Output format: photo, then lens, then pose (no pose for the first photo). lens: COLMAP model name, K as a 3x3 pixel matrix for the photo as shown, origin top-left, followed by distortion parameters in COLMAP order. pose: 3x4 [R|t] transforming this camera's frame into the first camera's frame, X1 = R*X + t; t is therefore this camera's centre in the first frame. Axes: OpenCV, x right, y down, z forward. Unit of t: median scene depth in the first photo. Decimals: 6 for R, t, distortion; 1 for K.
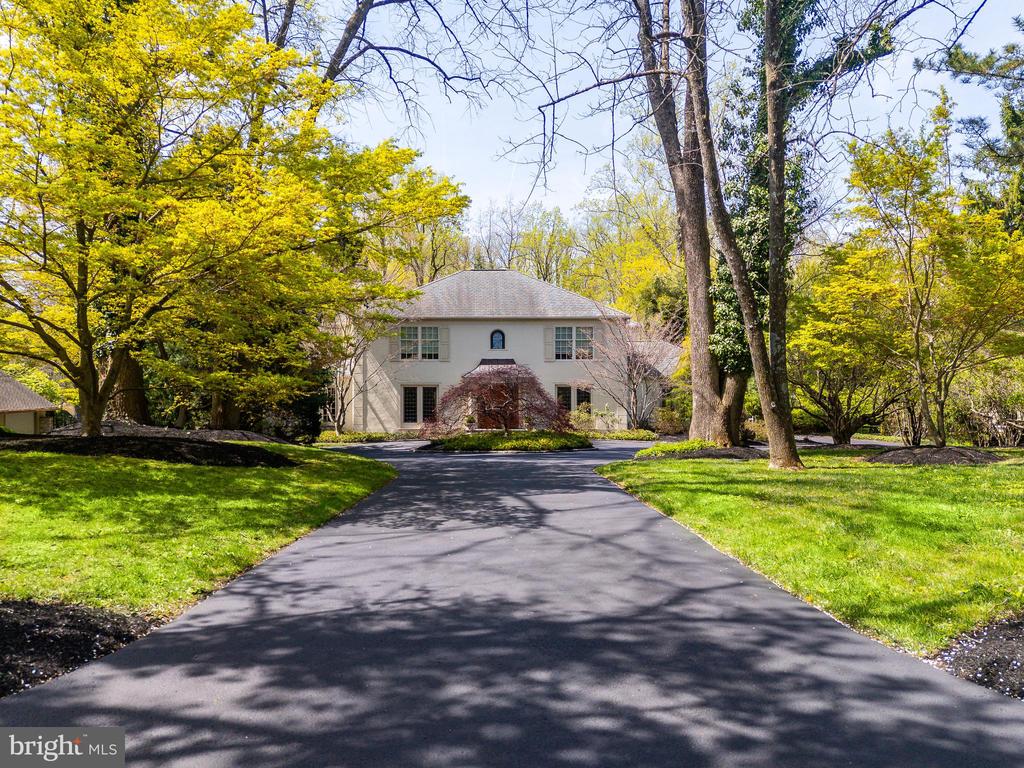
lens RADIAL K [[763.1, 0, 512.0], [0, 763.1, 384.0], [0, 0, 1]] dist [0.034189, -0.001999]
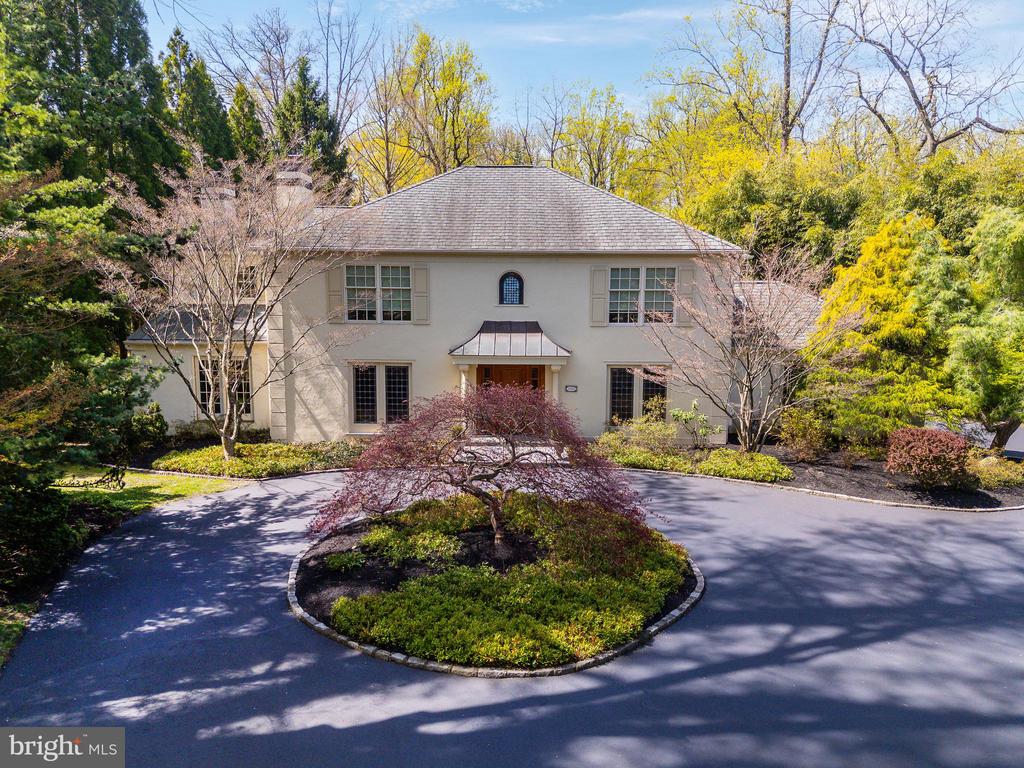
lens RADIAL K [[798.2, 0, 482.1], [0, 798.2, 387.8], [0, 0, 1]] dist [0.001235, -0.002073]
pose [[0.995661, 0.027382, -0.088940, 0.015724], [-0.016001, 0.991872, 0.126232, -0.059814], [0.091673, -0.124261, 0.988006, 0.382147]]
